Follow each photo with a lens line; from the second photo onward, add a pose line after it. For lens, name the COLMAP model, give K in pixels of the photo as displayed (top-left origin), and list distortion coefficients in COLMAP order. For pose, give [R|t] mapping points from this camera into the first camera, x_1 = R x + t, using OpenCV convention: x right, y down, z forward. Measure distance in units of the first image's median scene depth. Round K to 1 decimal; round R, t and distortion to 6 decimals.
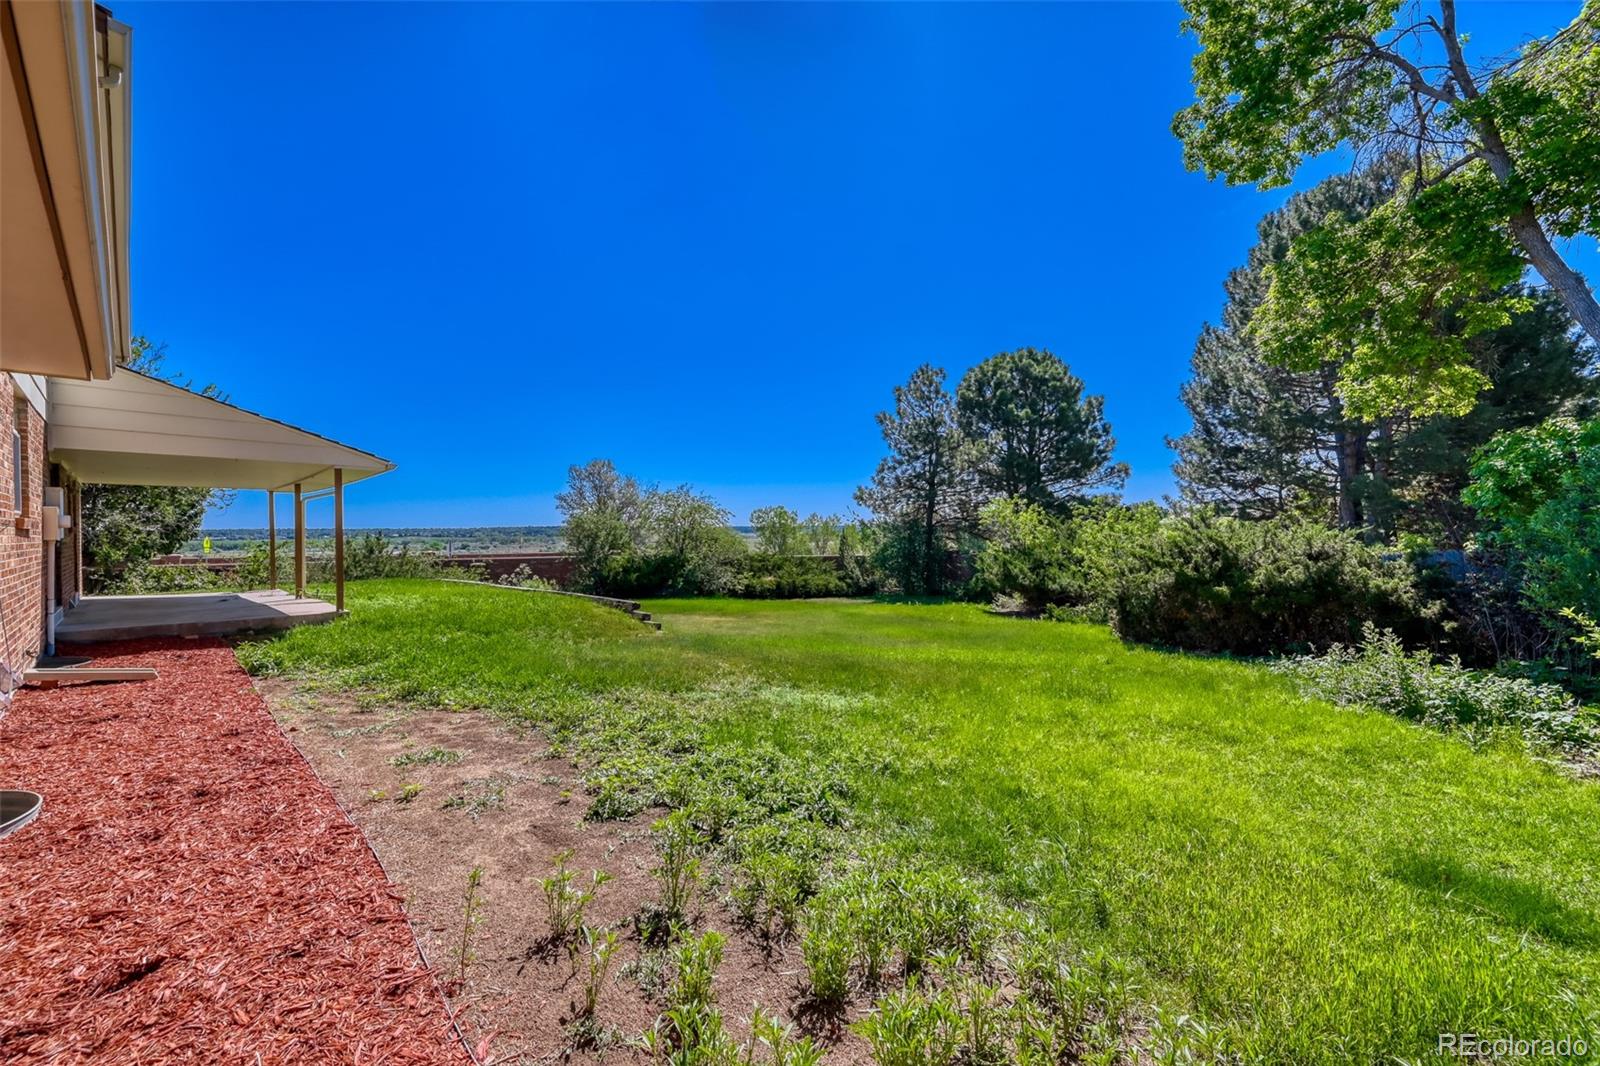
lens RADIAL K [[632.2, 0, 792.7], [0, 632.2, 521.0], [0, 0, 1]] dist [-0.000046, -0.000183]
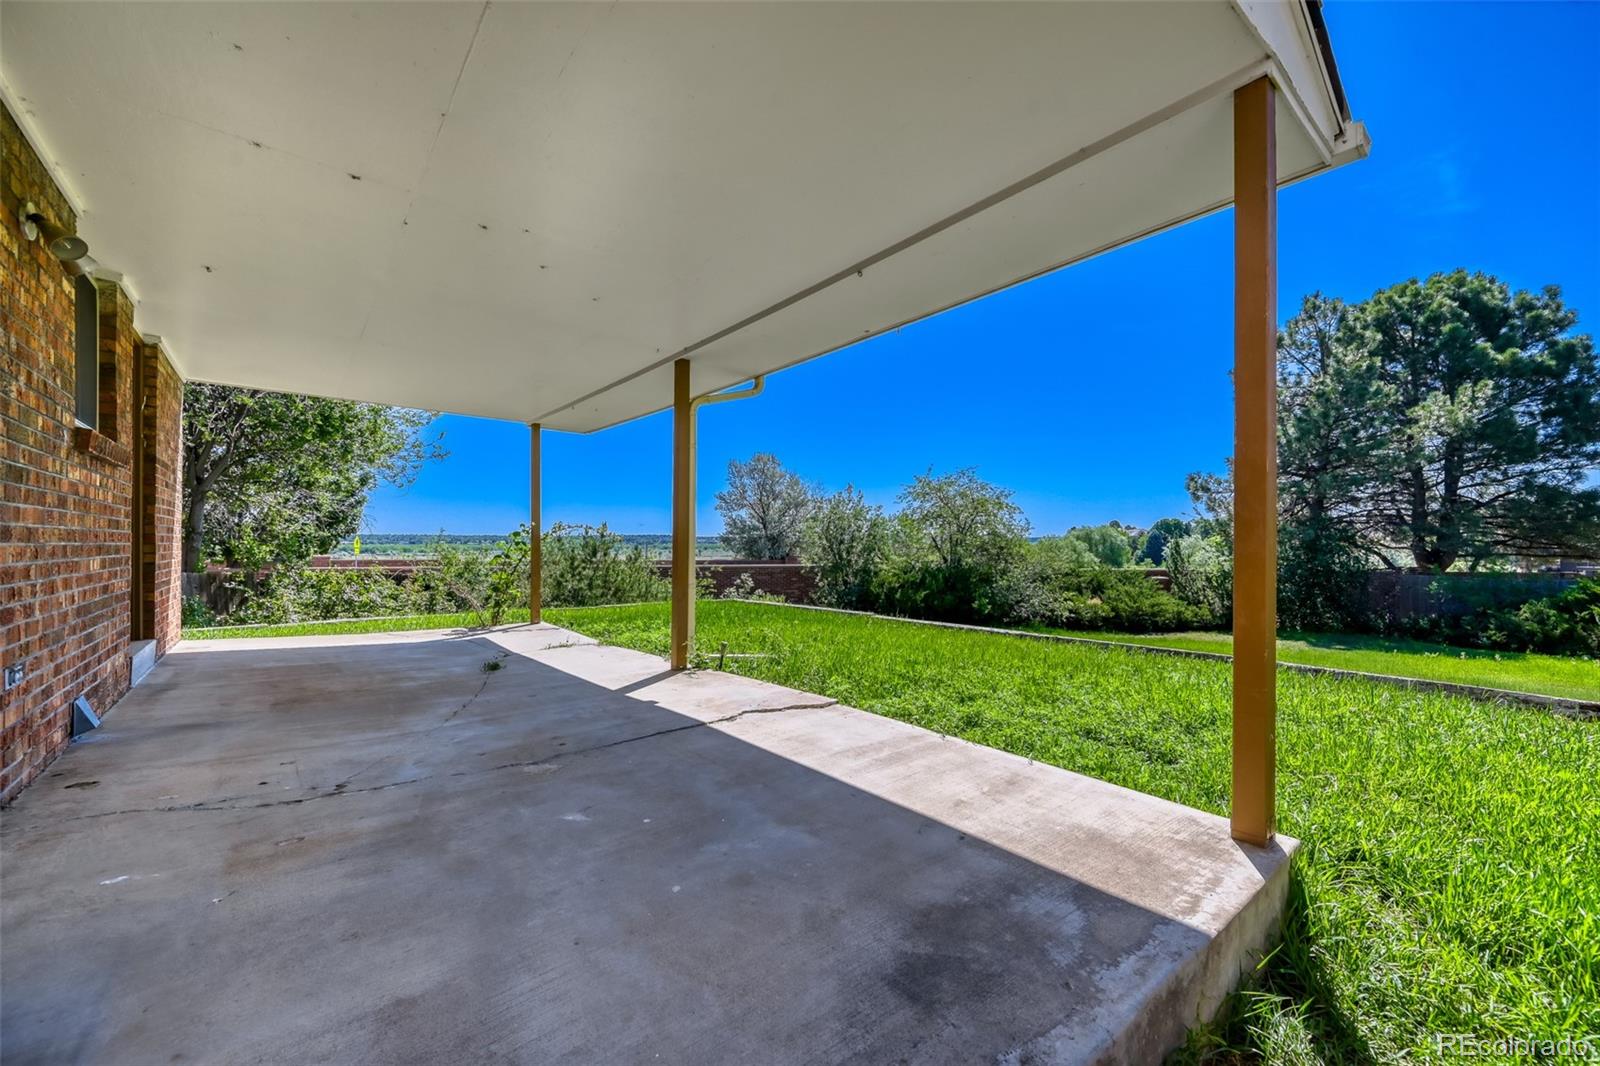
lens RADIAL K [[632.2, 0, 792.7], [0, 632.2, 521.0], [0, 0, 1]] dist [-0.000046, -0.000183]
pose [[0.991829, 0.008178, -0.127312, -0.354438], [-0.010340, 0.999813, -0.016330, 0.021869], [0.127155, 0.017513, 0.991728, 0.337137]]
